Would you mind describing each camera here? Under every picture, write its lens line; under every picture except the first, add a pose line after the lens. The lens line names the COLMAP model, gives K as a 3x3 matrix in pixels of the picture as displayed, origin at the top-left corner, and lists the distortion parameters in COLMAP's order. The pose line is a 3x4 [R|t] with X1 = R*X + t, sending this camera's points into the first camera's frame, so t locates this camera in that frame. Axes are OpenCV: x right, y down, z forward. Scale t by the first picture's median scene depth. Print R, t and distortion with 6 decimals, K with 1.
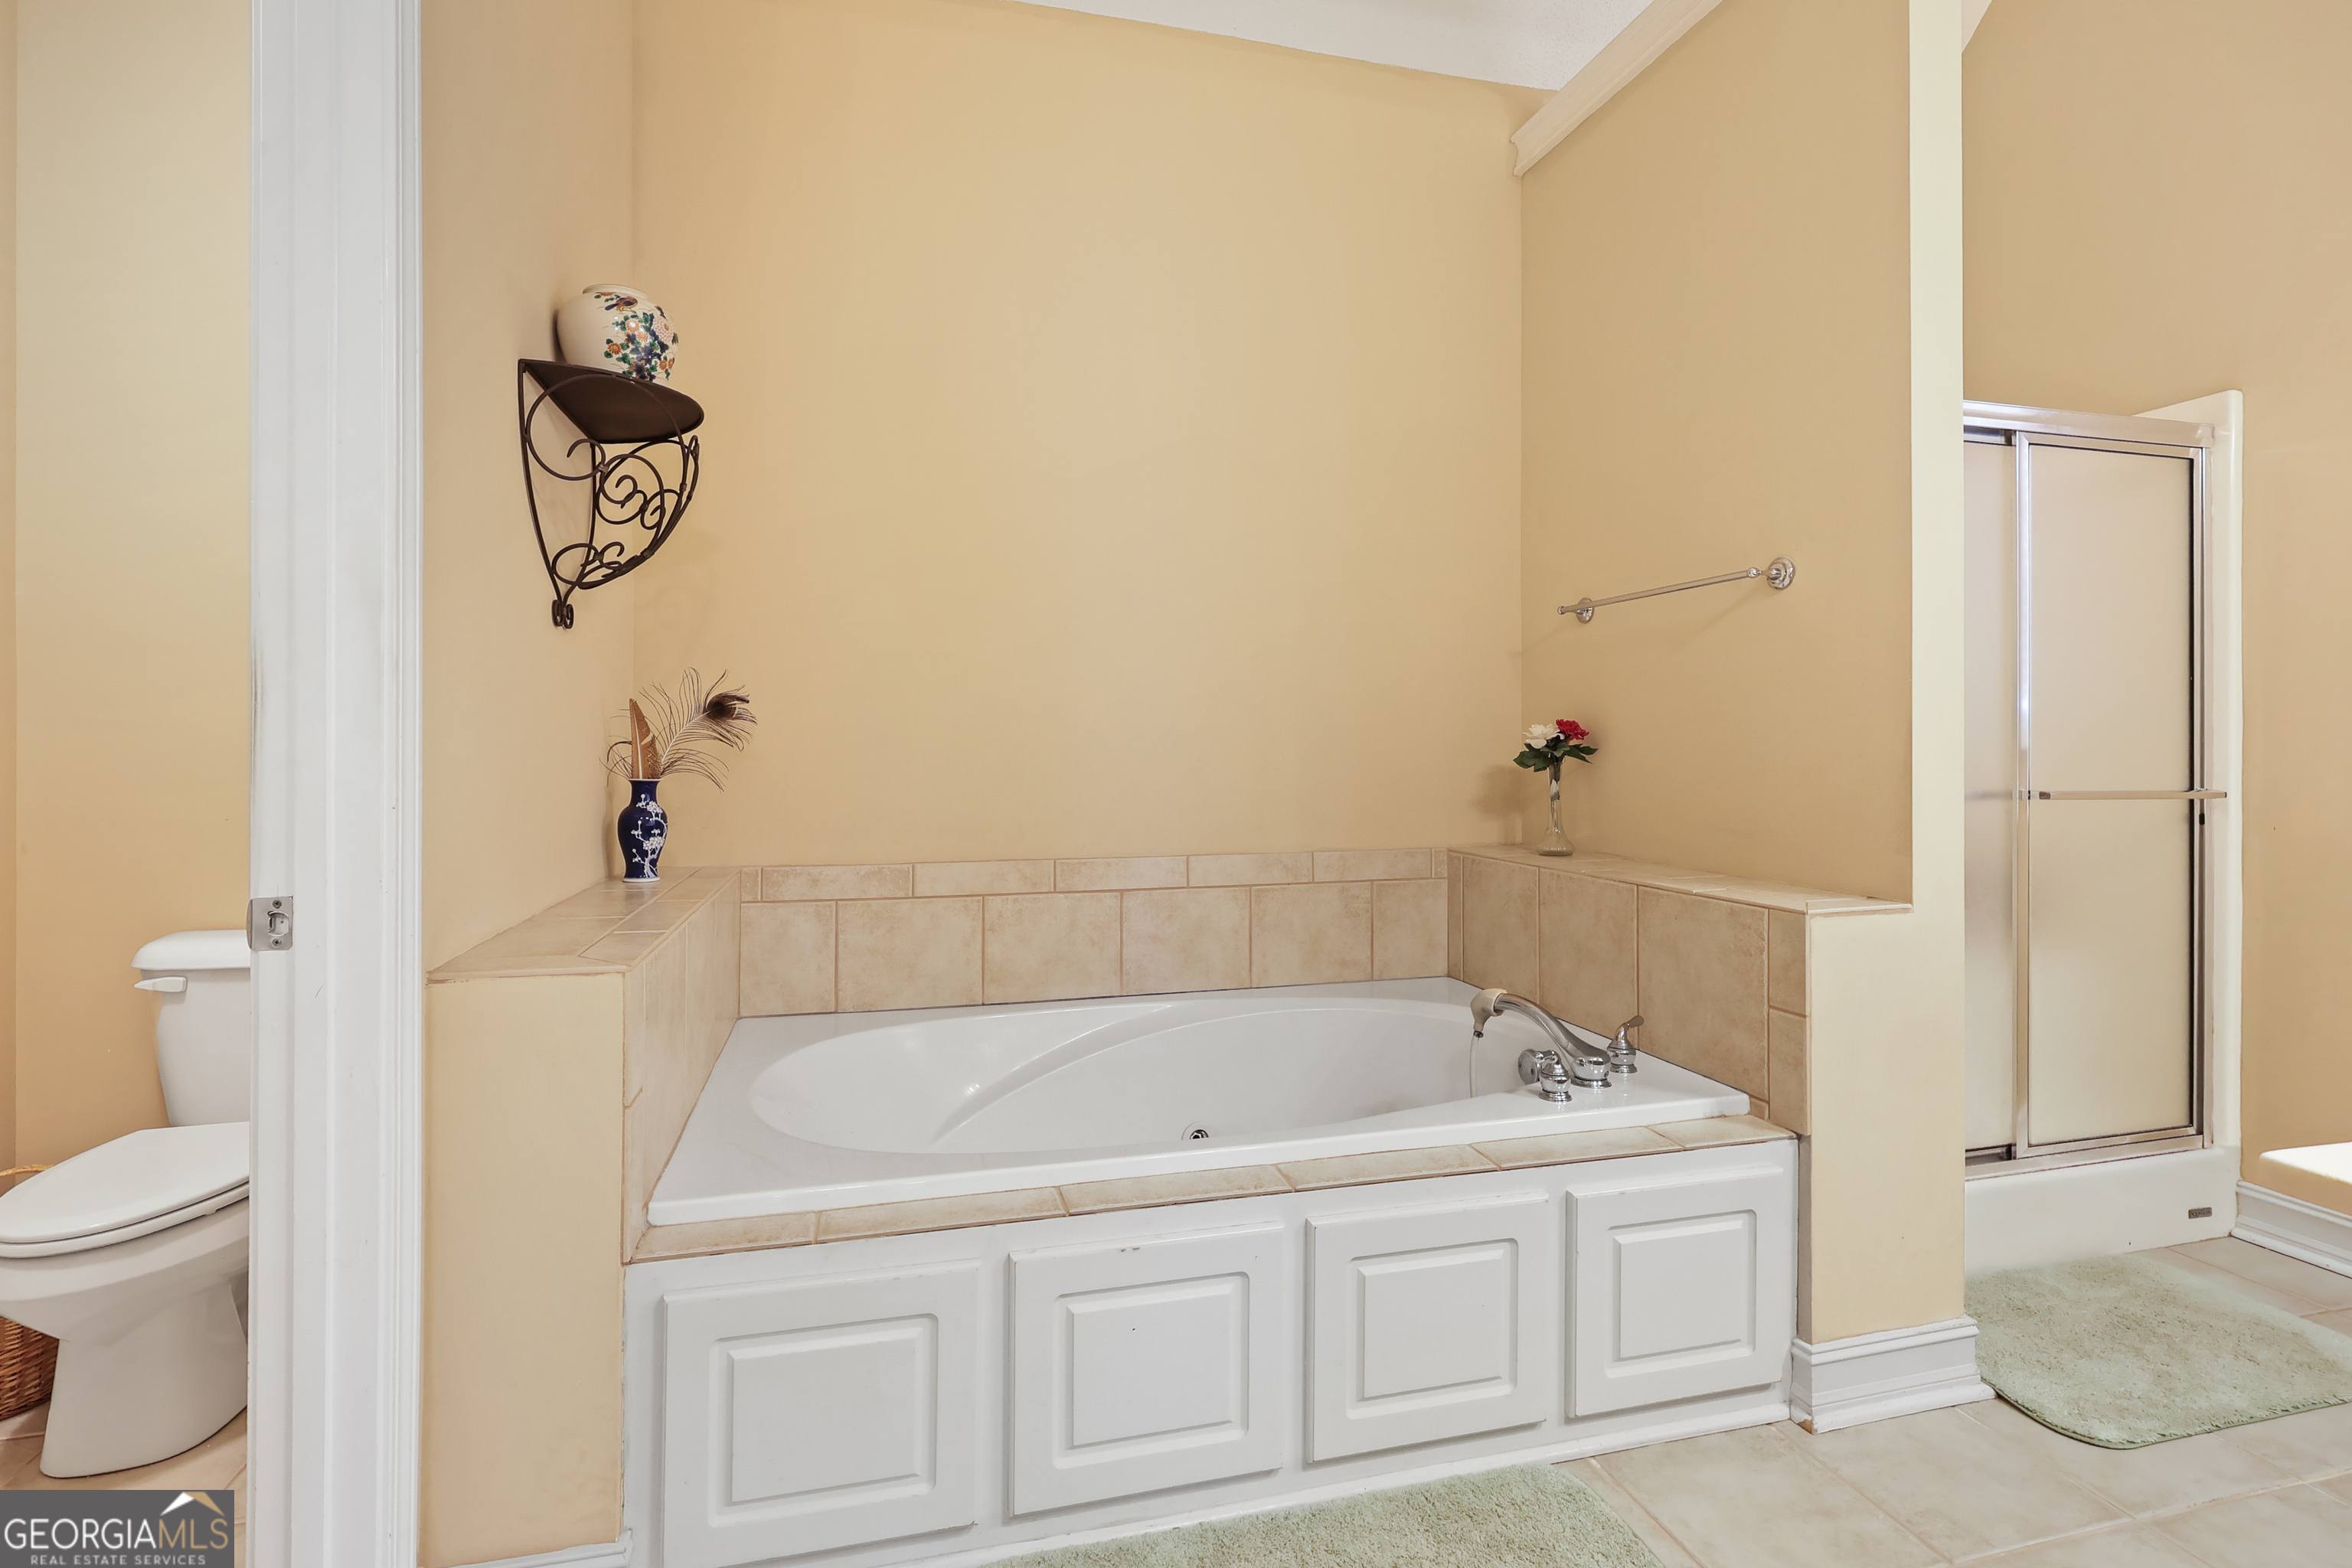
lens RADIAL K [[1105.3, 0, 1178.1], [0, 1105.3, 746.3], [0, 0, 1]] dist [-0.002398, 0.001746]
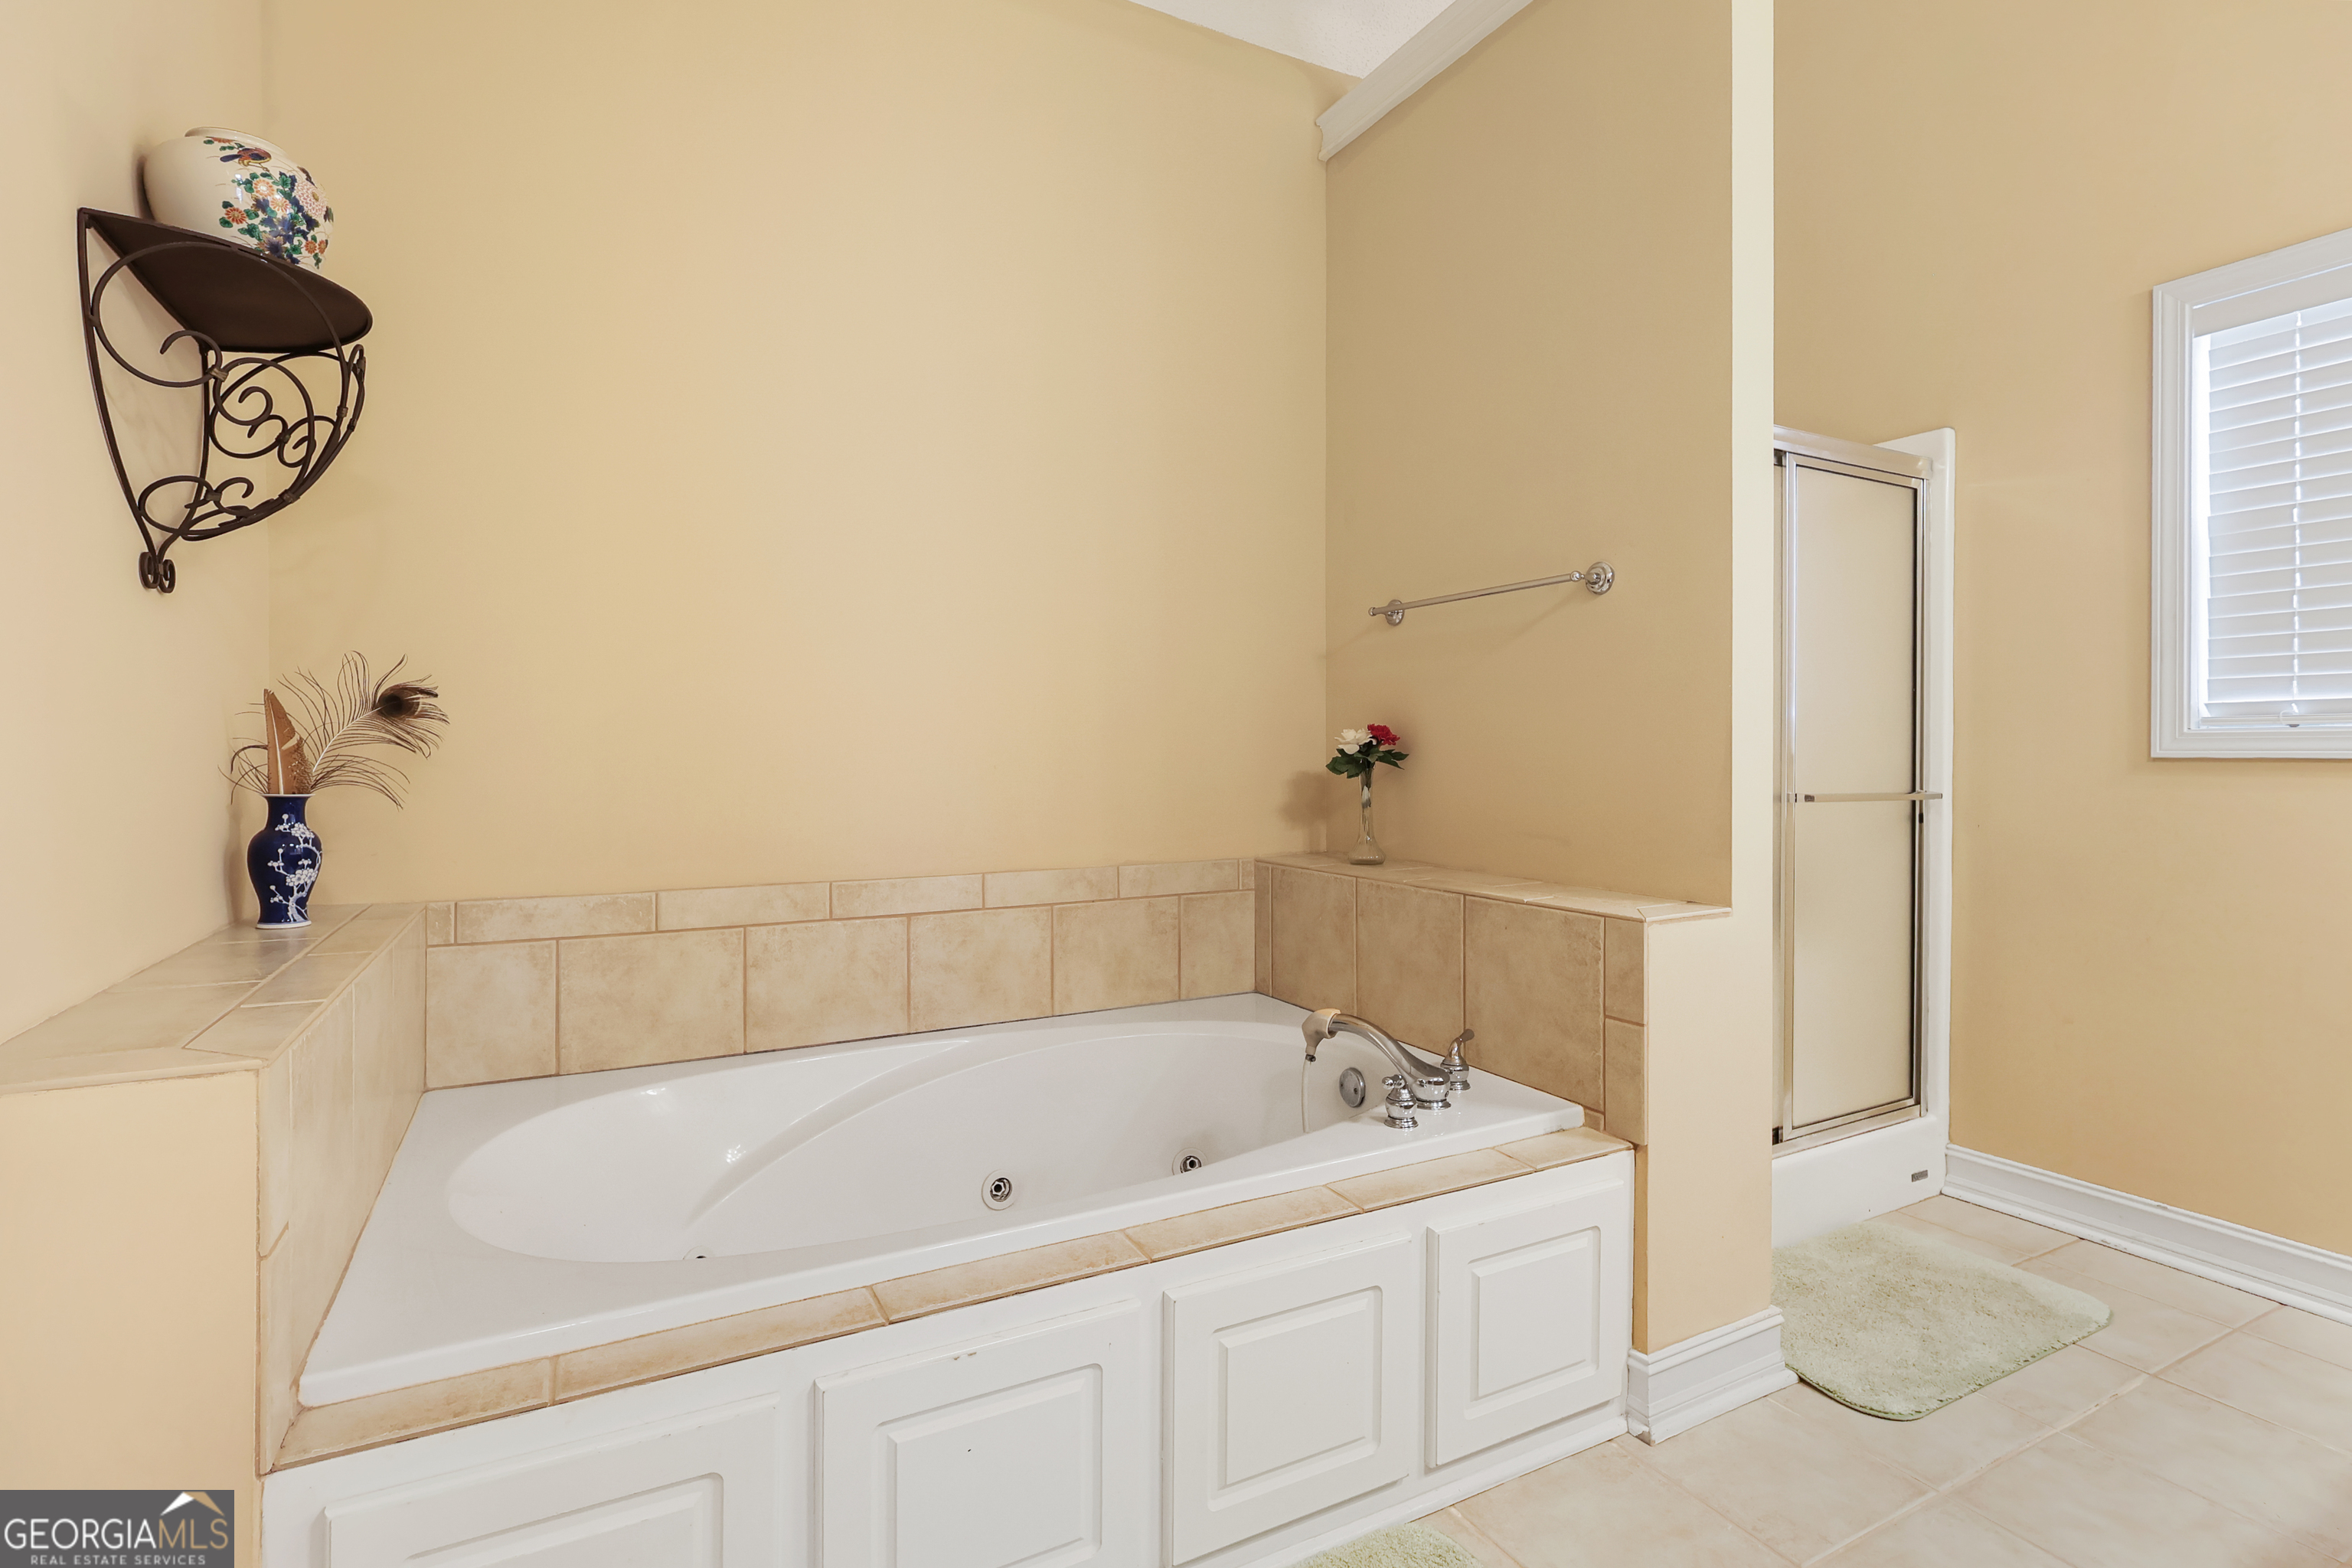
lens RADIAL K [[1105.3, 0, 1167.7], [0, 1105.3, 764.6], [0, 0, 1]] dist [-0.002398, 0.001746]
pose [[0.974978, -0.002407, 0.222288, -0.059378], [-0.000172, 0.999933, 0.011582, 0.000023], [-0.222301, -0.011330, 0.974912, 0.120707]]
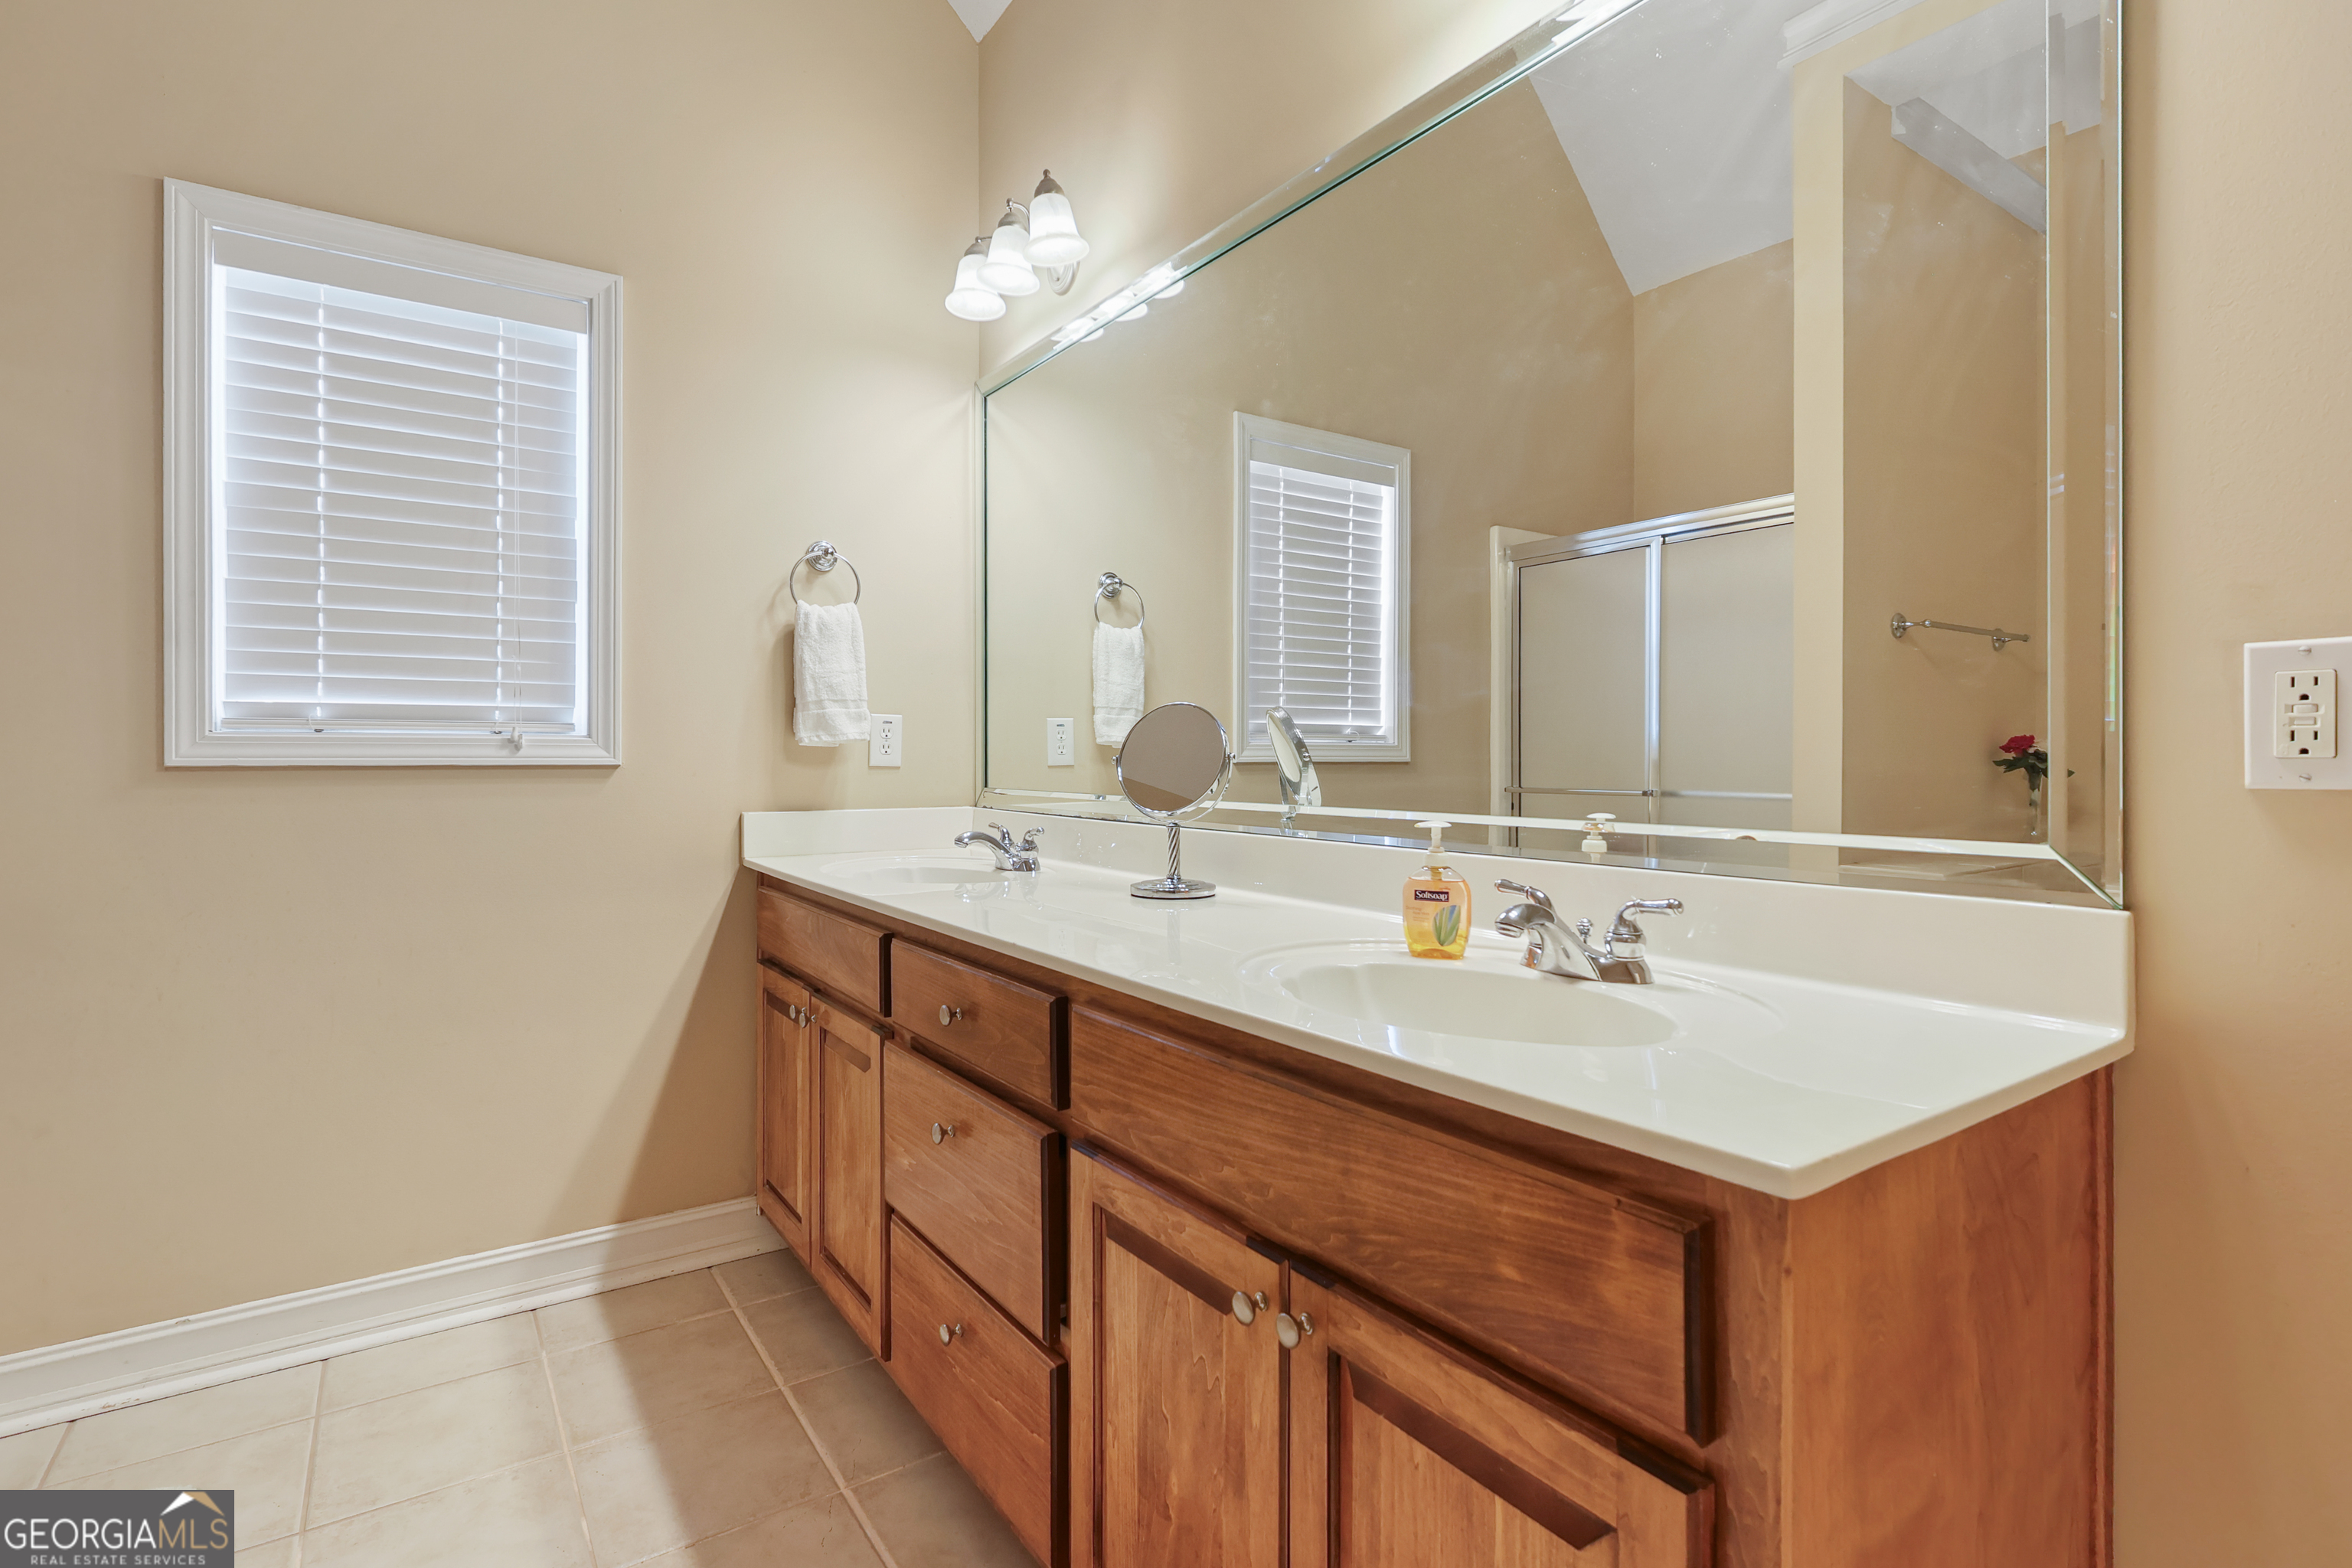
lens RADIAL K [[1105.3, 0, 1183.7], [0, 1105.3, 754.2], [0, 0, 1]] dist [-0.002398, 0.001746]
pose [[-0.335947, -0.003836, 0.941873, 0.056090], [-0.001598, 0.999993, 0.003503, -0.009697], [-0.941879, -0.000328, -0.335951, 0.561684]]
